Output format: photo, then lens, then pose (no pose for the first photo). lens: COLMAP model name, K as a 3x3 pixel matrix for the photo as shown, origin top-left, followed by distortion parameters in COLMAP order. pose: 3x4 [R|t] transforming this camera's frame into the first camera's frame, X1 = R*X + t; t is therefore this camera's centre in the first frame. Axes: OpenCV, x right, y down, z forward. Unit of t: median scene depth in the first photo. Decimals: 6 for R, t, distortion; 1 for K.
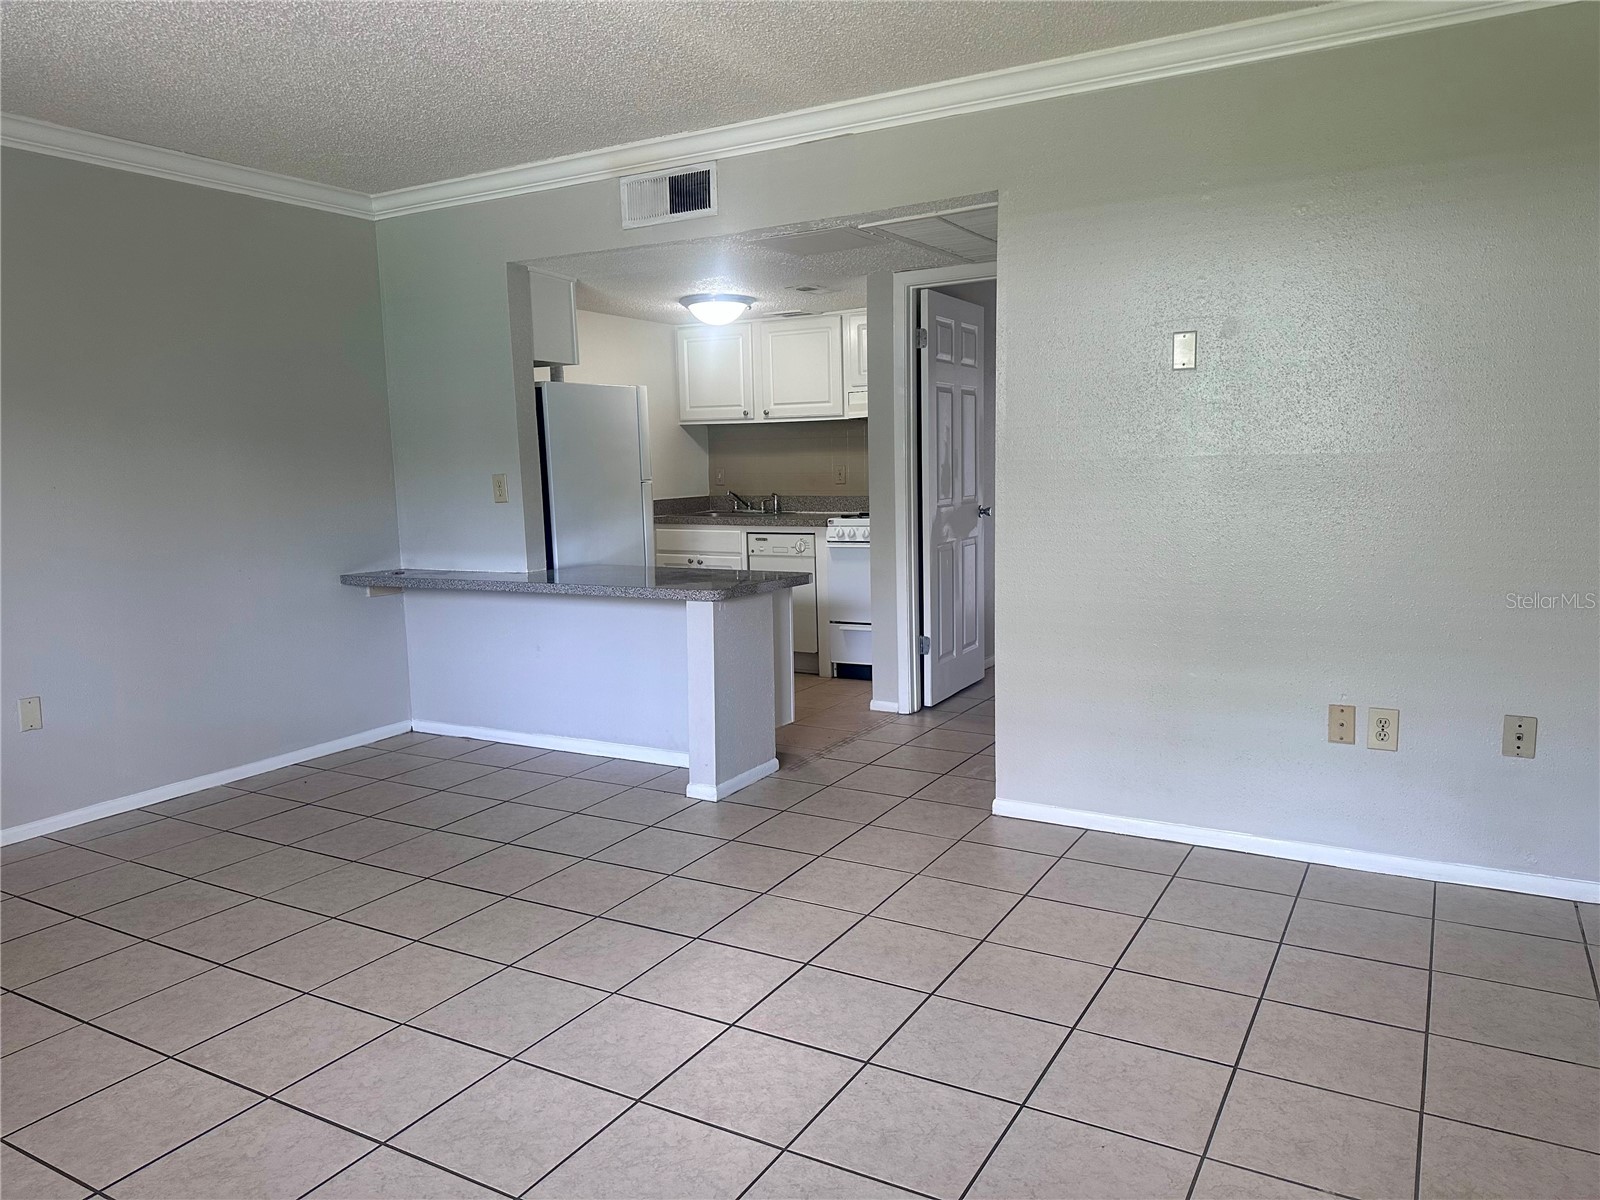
lens RADIAL K [[1119.5, 0, 800.0], [0, 1119.5, 600.0], [0, 0, 1]] dist [0.085832, -0.157468]
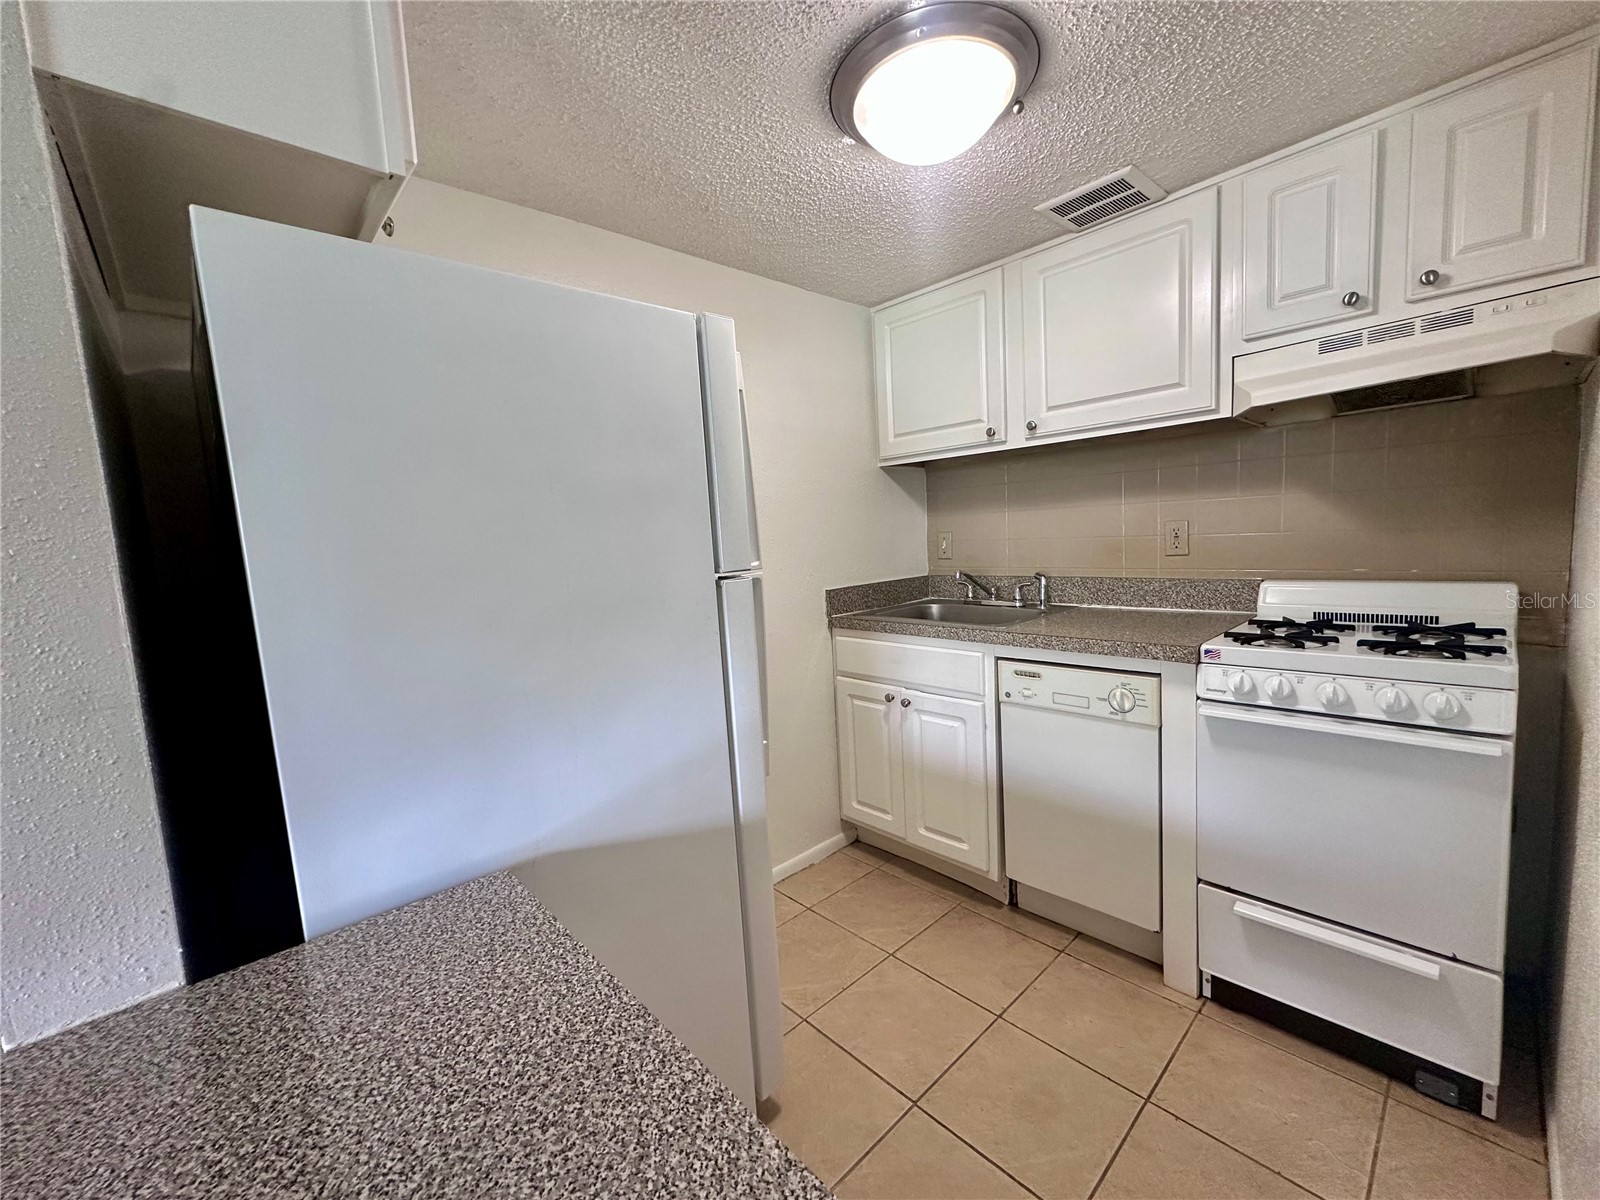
lens RADIAL K [[650.6, 0, 800.0], [0, 650.6, 600.0], [0, 0, 1]] dist [-0.001256, 0.000177]
pose [[0.955663, 0.000291, -0.294464, -0.046545], [-0.004547, 0.999895, -0.013768, -0.083974], [0.294429, 0.014497, 0.955563, 0.709652]]
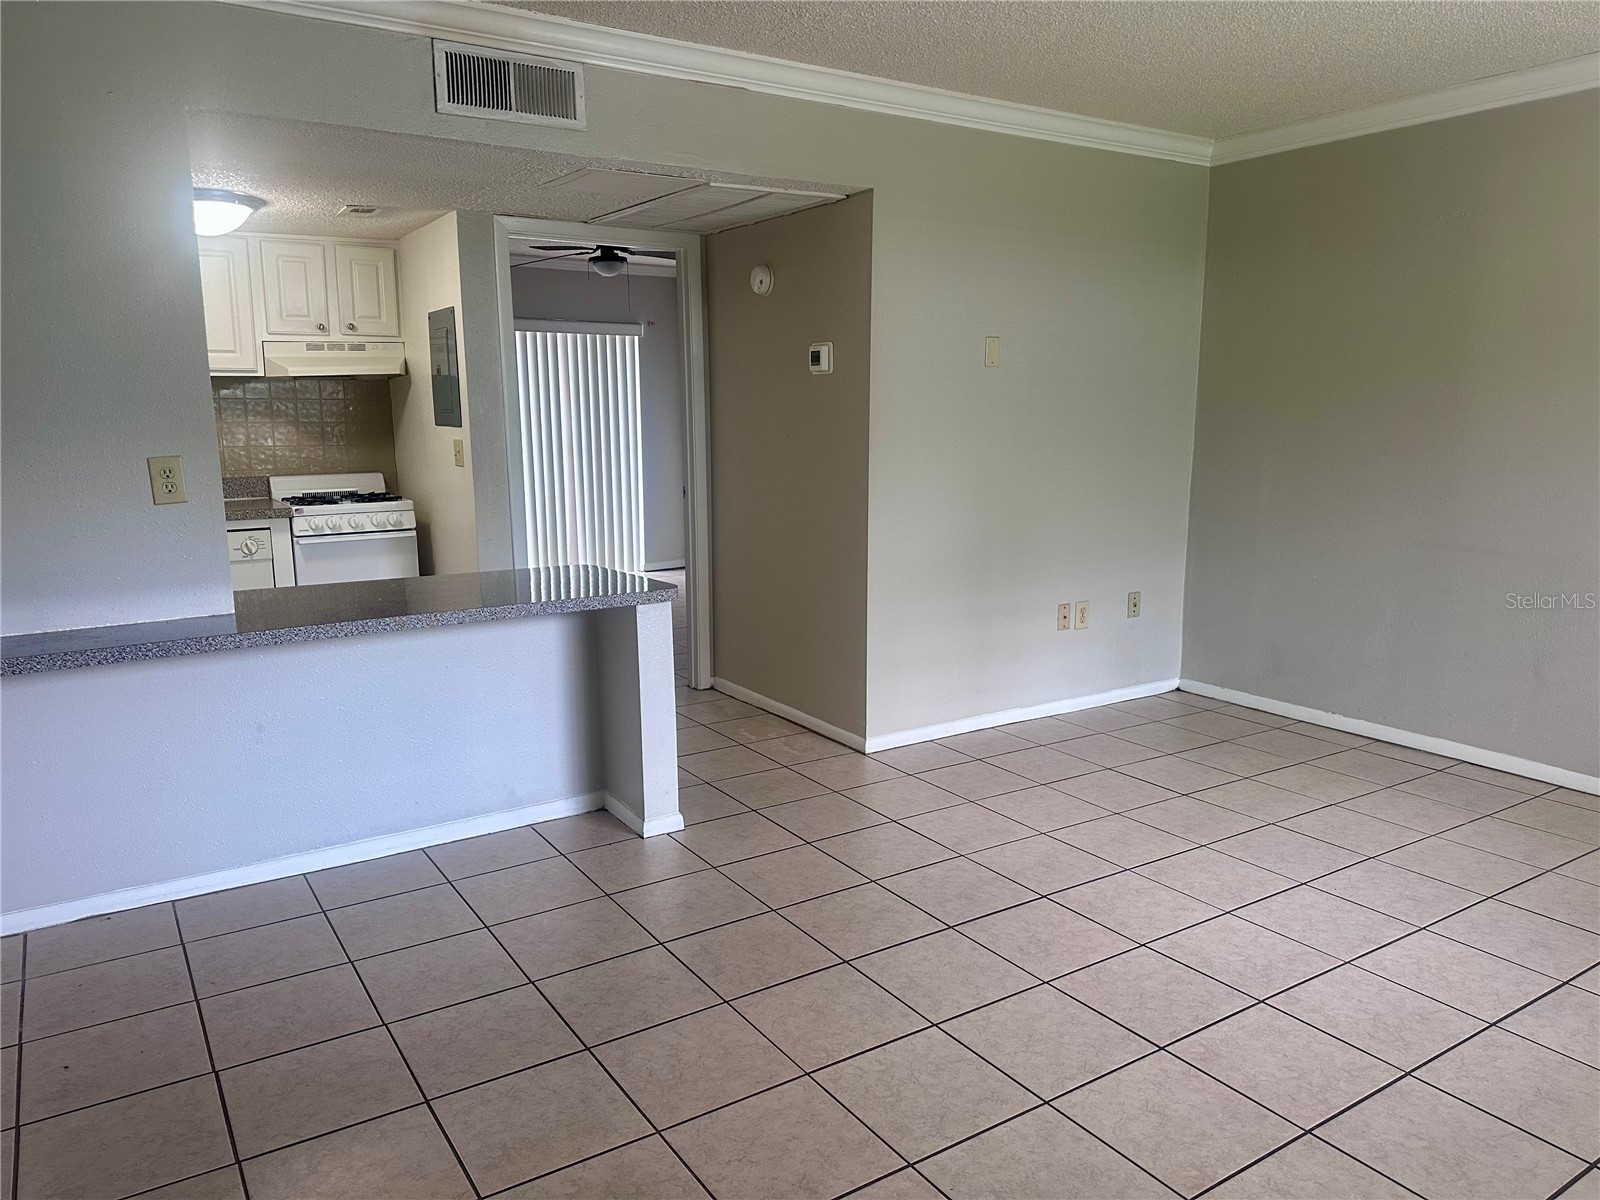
lens RADIAL K [[1139.3, 0, 800.0], [0, 1139.3, 600.0], [0, 0, 1]] dist [0.095563, -0.142468]
pose [[0.450169, -0.128835, 0.883600, -0.516135], [0.107399, 0.990165, 0.089655, -0.042427], [-0.886461, 0.054538, 0.459579, 0.328019]]
